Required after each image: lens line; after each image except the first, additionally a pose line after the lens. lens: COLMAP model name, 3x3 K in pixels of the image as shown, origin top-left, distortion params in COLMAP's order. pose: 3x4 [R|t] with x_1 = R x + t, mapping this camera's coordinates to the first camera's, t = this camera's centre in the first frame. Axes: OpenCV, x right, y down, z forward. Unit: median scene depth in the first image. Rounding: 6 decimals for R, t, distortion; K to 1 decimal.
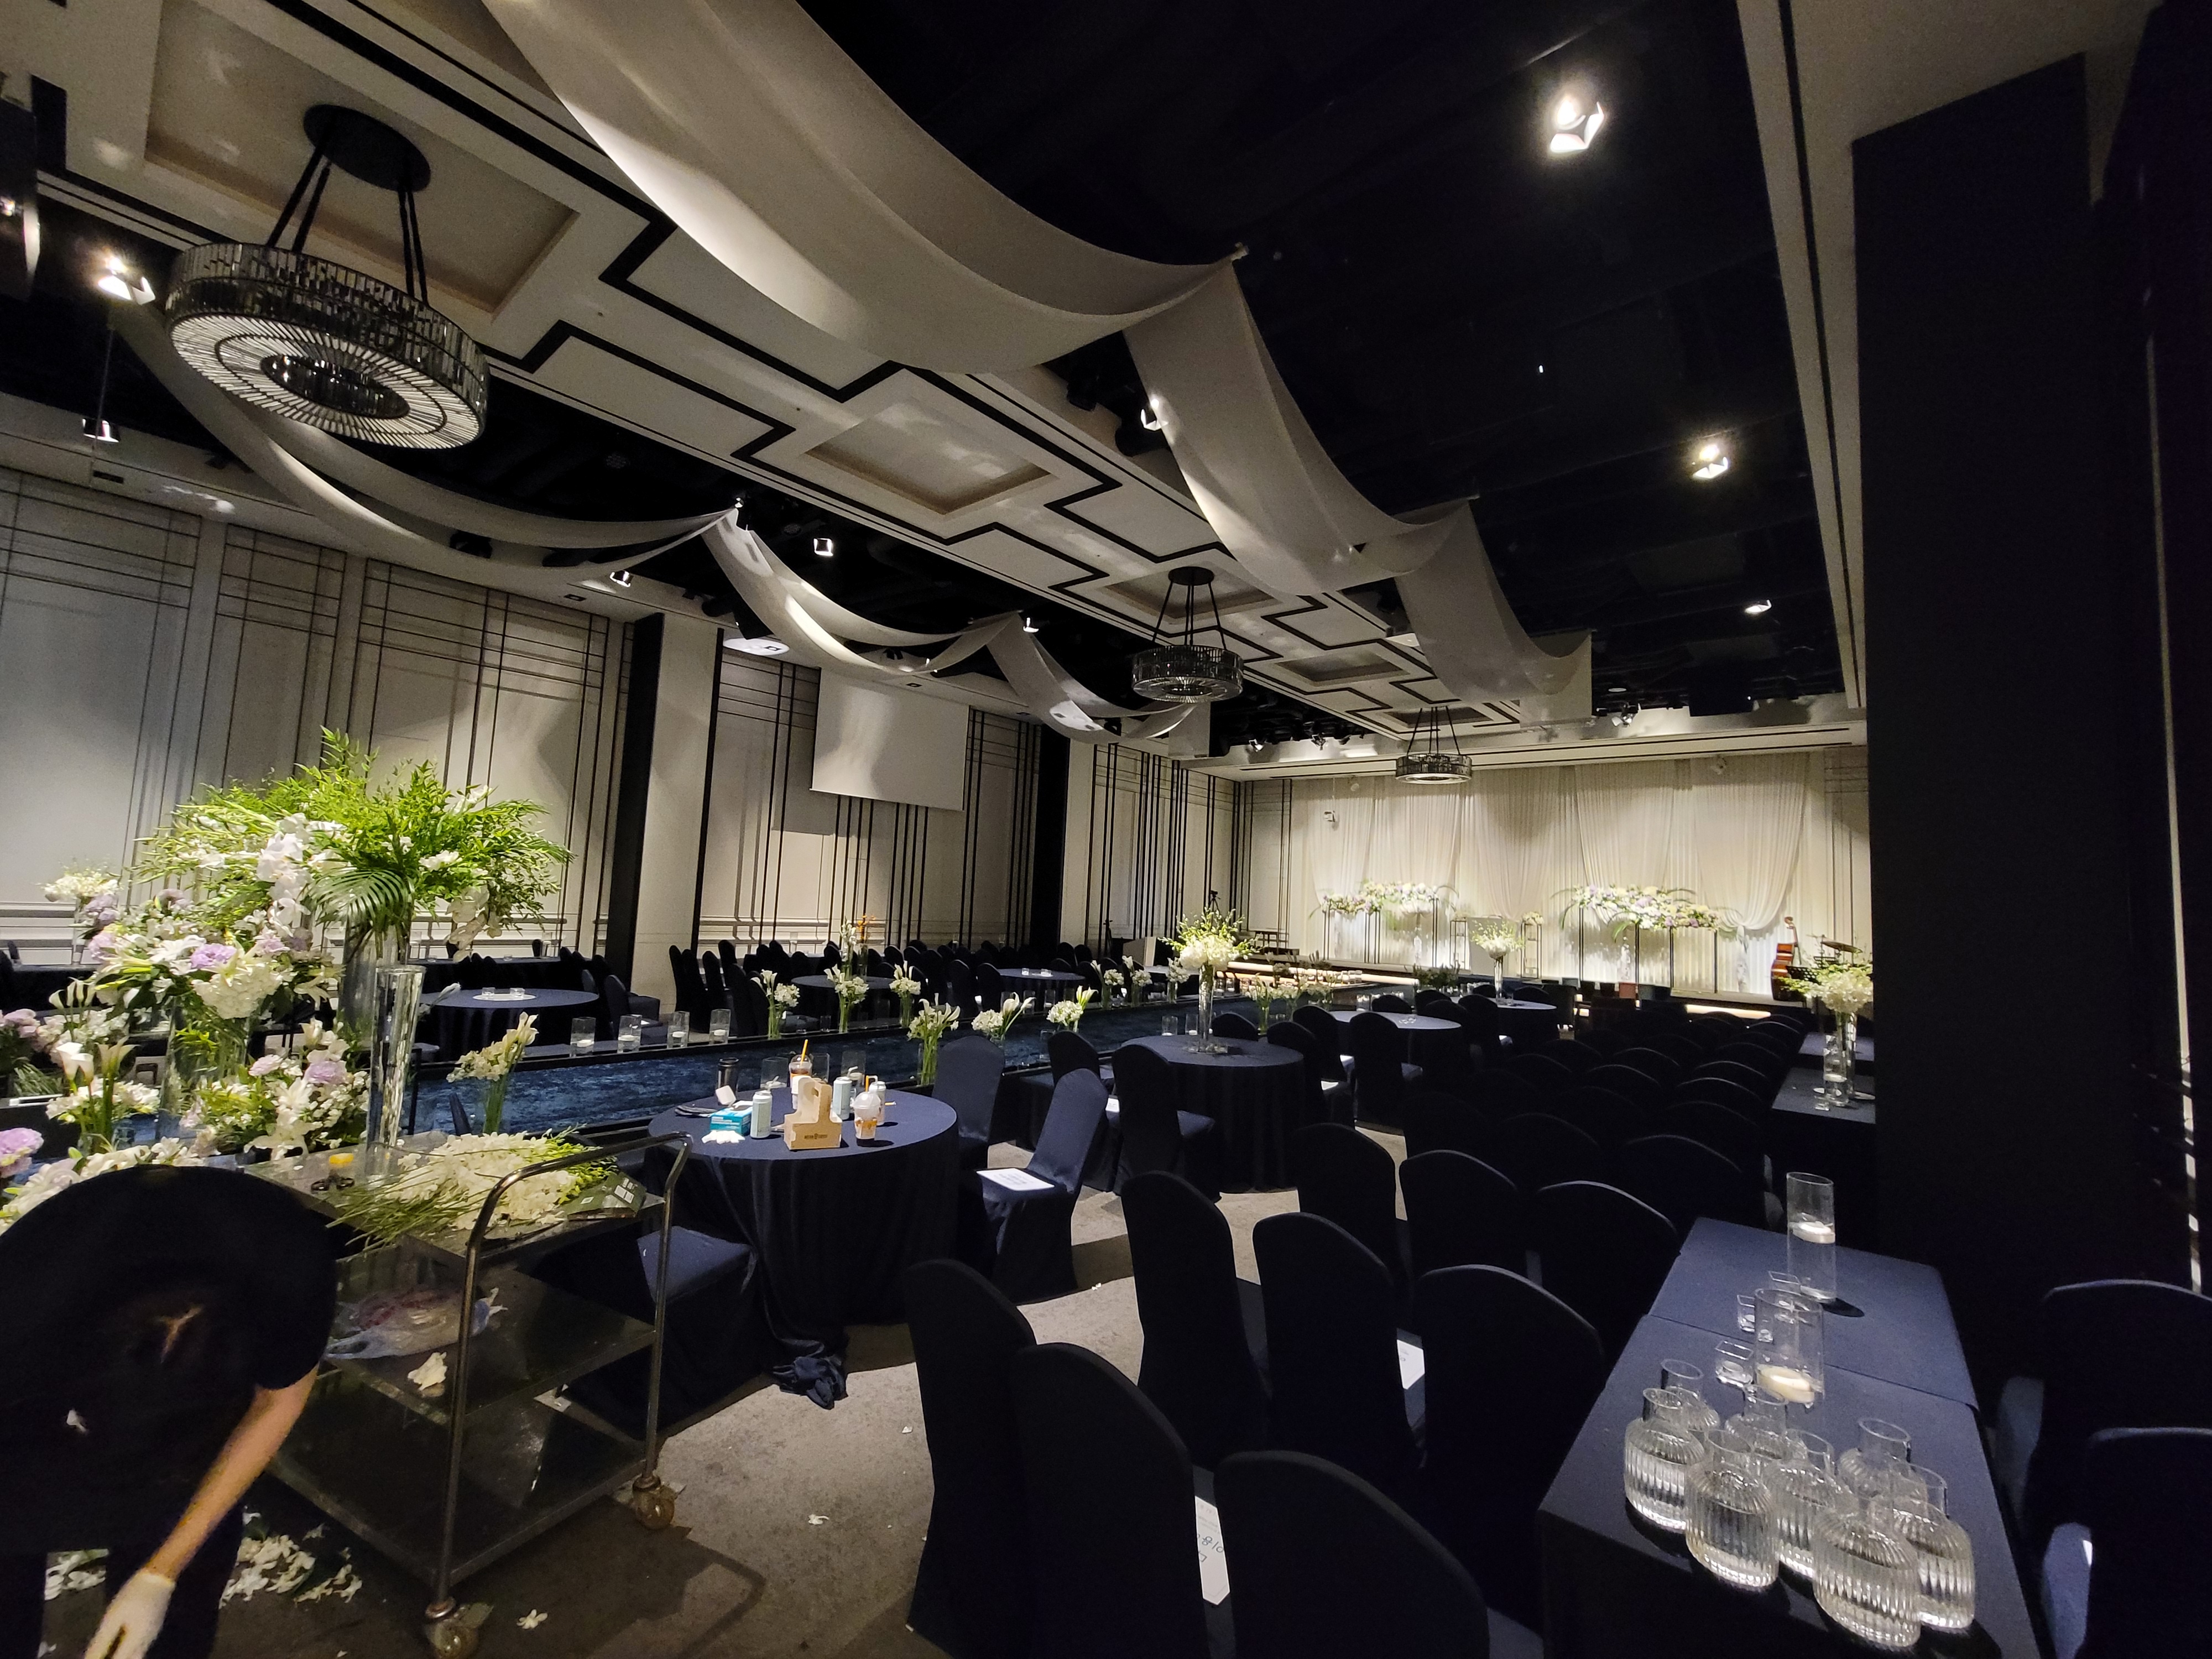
lens RADIAL K [[914.0, 0, 1106.0], [0, 914.0, 829.5], [0, 0, 1]] dist [-0.015896, 0.004303]
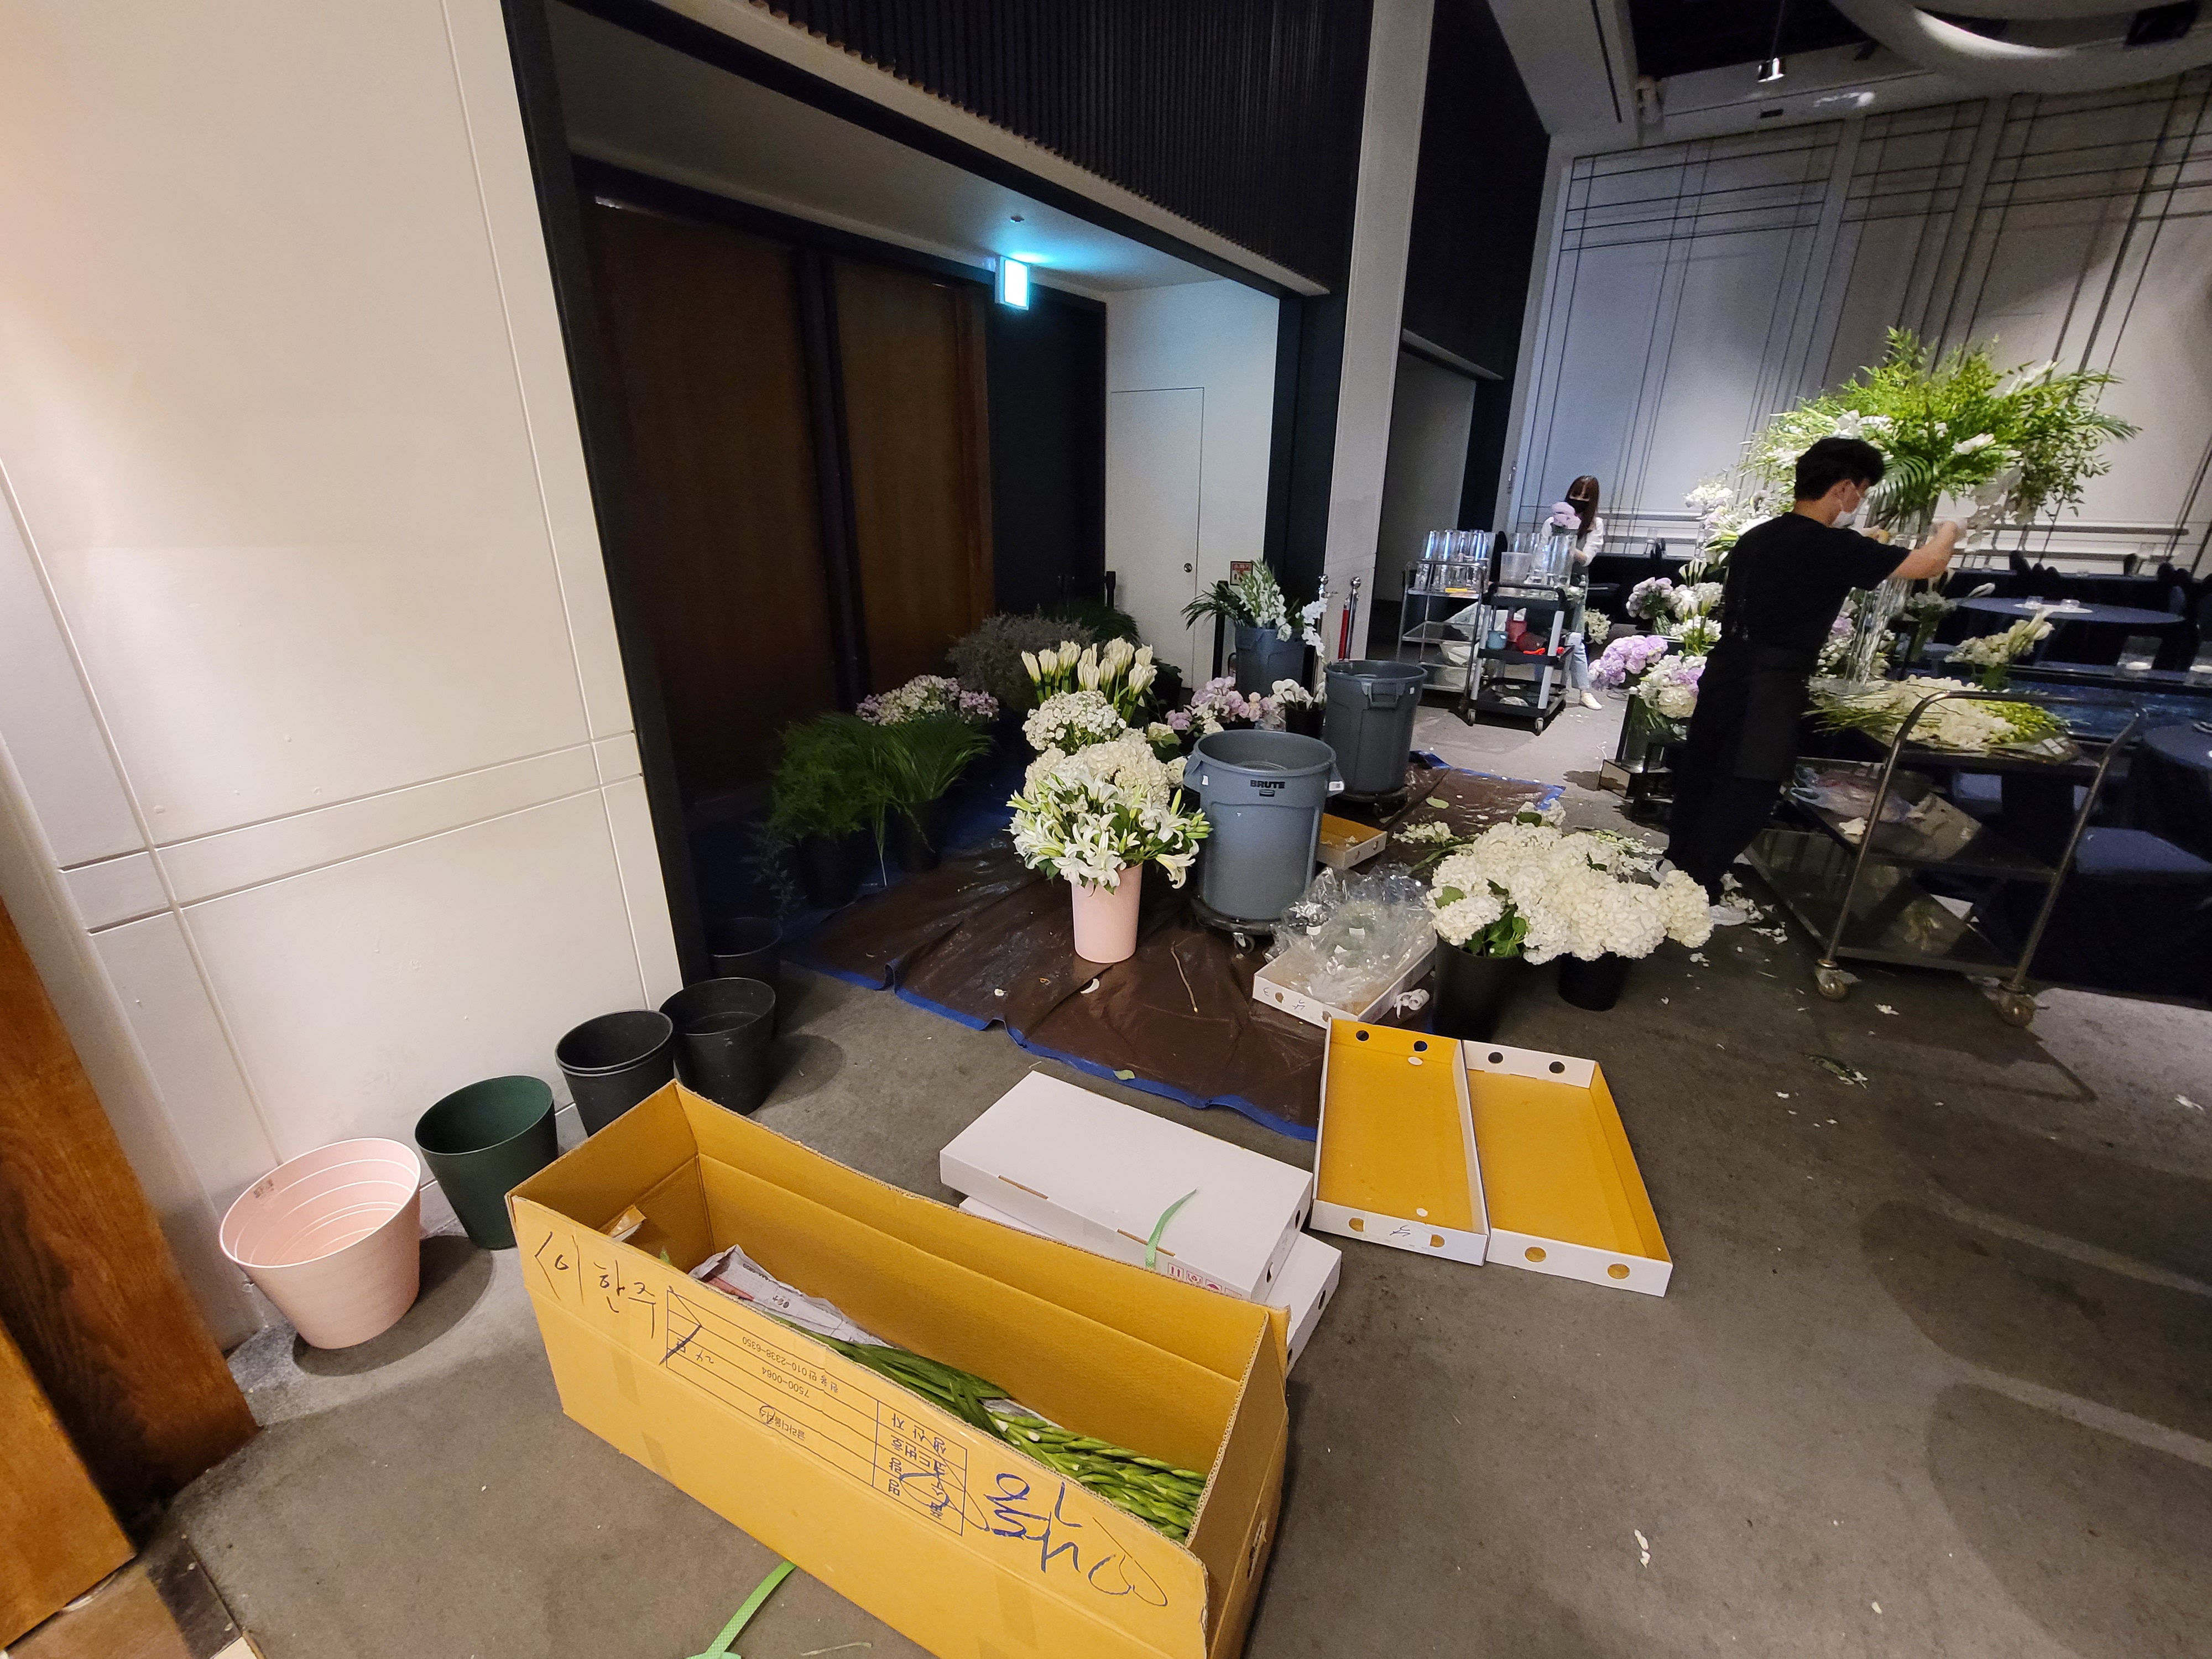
lens RADIAL K [[912.9, 0, 1106.0], [0, 912.9, 829.5], [0, 0, 1]] dist [-0.002859, -0.000899]
pose [[0.164881, 0.311403, -0.935864, 0.207004], [0.083749, 0.941004, 0.327868, 0.020203], [0.982751, -0.132437, 0.129074, -0.176048]]
